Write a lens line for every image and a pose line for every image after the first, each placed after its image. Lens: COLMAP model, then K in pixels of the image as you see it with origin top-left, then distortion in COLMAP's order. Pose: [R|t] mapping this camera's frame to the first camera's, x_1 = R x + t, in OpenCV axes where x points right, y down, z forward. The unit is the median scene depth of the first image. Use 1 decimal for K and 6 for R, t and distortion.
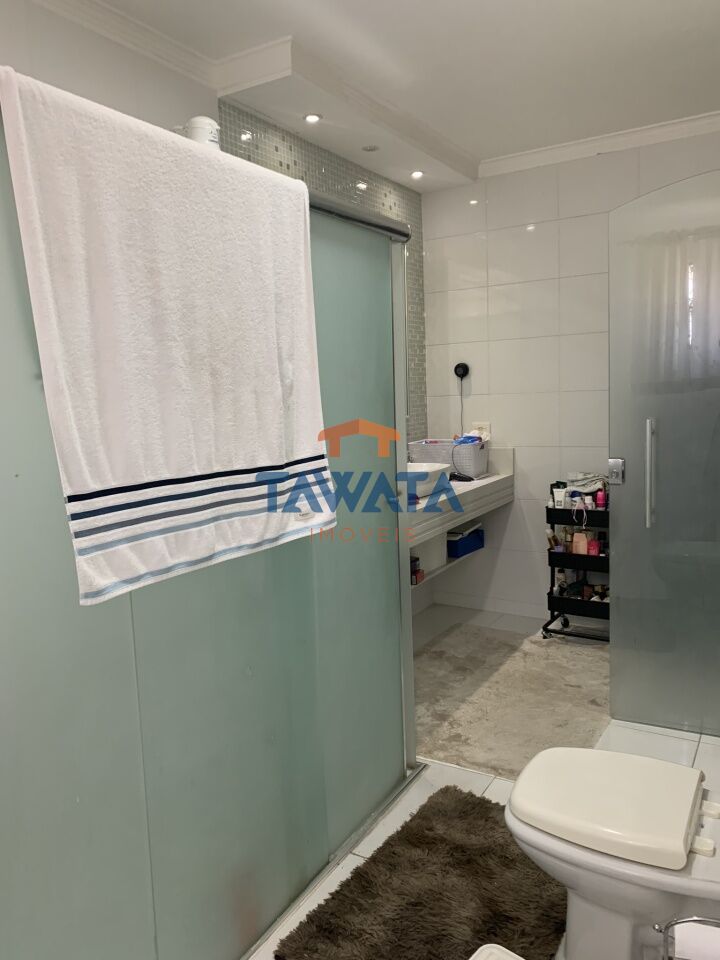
lens RADIAL K [[738.6, 0, 361.2], [0, 738.6, 481.5], [0, 0, 1]] dist [0.030682, -0.044718]
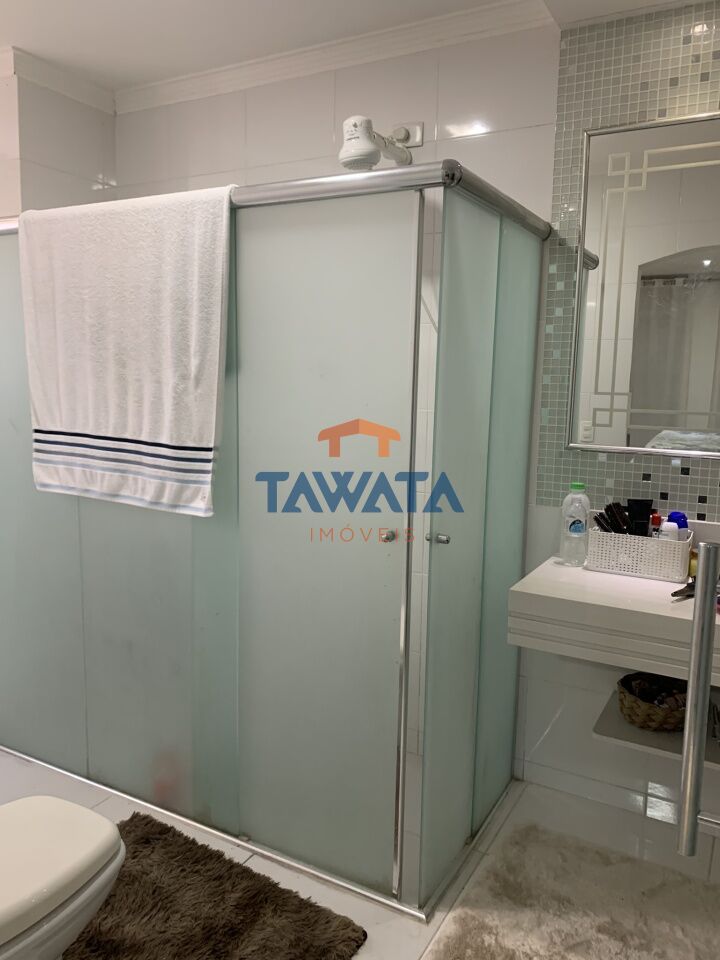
lens RADIAL K [[738.6, 0, 361.9], [0, 738.6, 476.8], [0, 0, 1]] dist [0.030682, -0.044718]
pose [[0.010011, 0.183251, -0.983015, 1.223826], [-0.149544, 0.972283, 0.179728, -0.267356], [0.988704, 0.145205, 0.037137, 1.446363]]
